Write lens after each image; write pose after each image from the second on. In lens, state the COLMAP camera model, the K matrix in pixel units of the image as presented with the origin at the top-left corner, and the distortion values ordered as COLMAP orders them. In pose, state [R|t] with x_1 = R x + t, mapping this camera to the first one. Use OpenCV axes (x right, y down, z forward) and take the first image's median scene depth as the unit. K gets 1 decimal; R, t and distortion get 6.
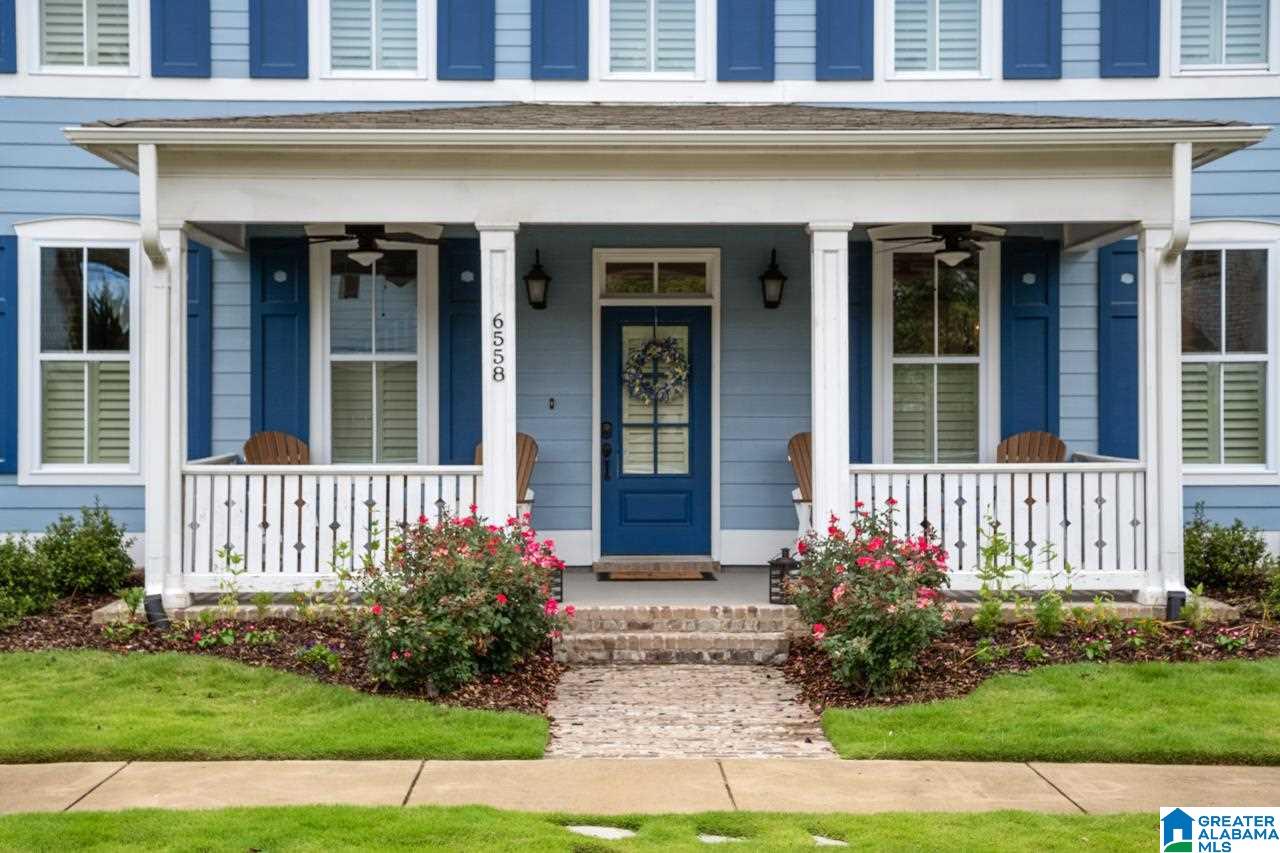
lens RADIAL K [[1979.1, 0, 637.6], [0, 1979.1, 412.0], [0, 0, 1]] dist [0.153571, 0.067871]
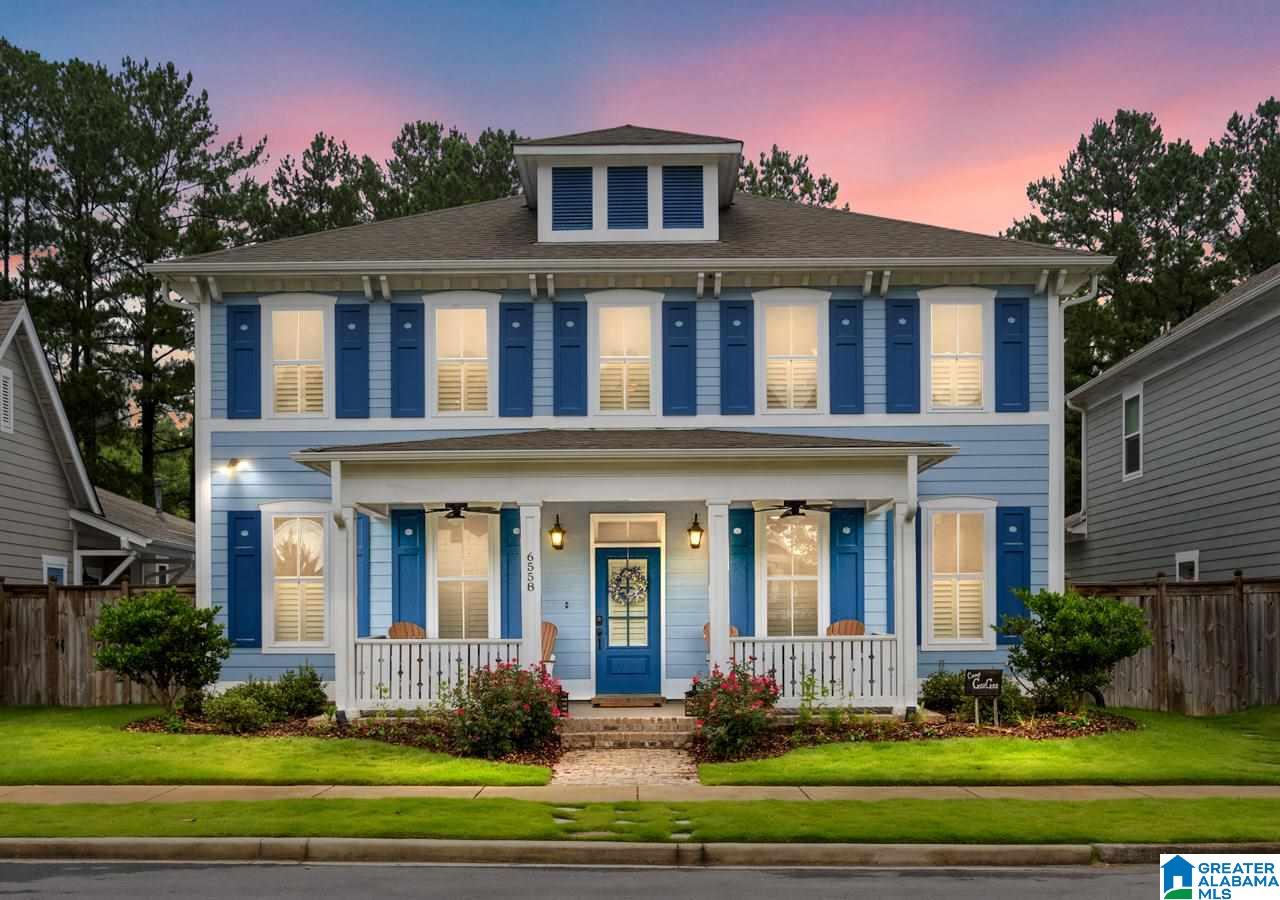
lens RADIAL K [[1522.2, 0, 639.6], [0, 1522.2, 632.8], [0, 0, 1]] dist [-0.008030, -0.021845]
pose [[0.999567, -0.005550, -0.028909, 0.066210], [0.005682, 0.999974, 0.004486, 0.016353], [0.028883, -0.004649, 0.999572, -0.356121]]
